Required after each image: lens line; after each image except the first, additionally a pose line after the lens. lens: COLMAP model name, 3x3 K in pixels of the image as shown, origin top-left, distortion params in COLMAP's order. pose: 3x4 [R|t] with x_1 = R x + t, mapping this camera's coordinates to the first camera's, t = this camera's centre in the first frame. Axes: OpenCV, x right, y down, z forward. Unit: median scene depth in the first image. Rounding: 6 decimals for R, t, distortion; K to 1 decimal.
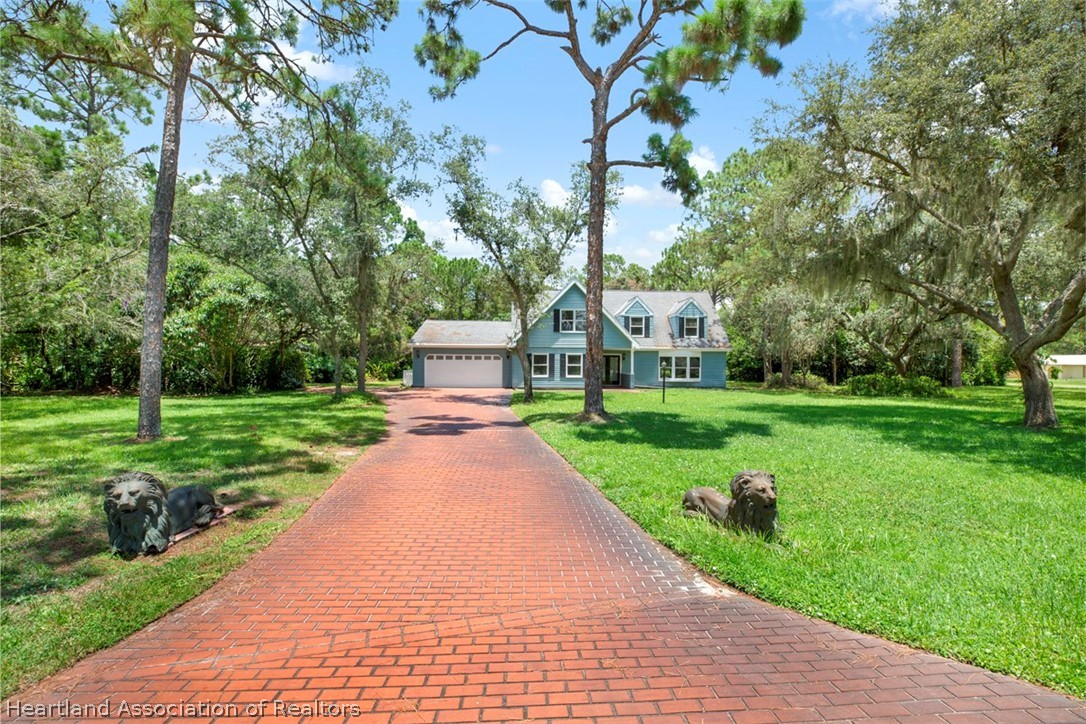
lens RADIAL K [[499.7, 0, 545.4], [0, 499.7, 362.8], [0, 0, 1]] dist [-0.019788, 0.000229]
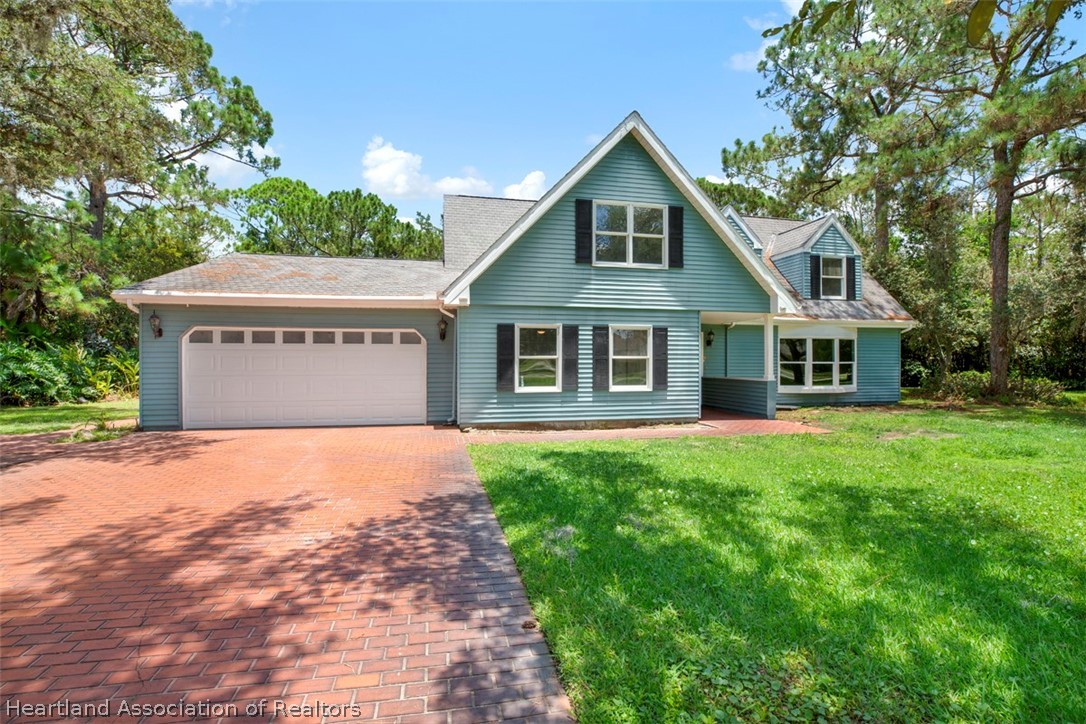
lens RADIAL K [[499.7, 0, 539.9], [0, 499.7, 360.3], [0, 0, 1]] dist [-0.019788, 0.000229]
pose [[0.987939, -0.007573, 0.154659, -0.061983], [0.007713, 0.999970, -0.000308, 0.006314], [-0.154652, 0.001497, 0.987968, 0.645509]]
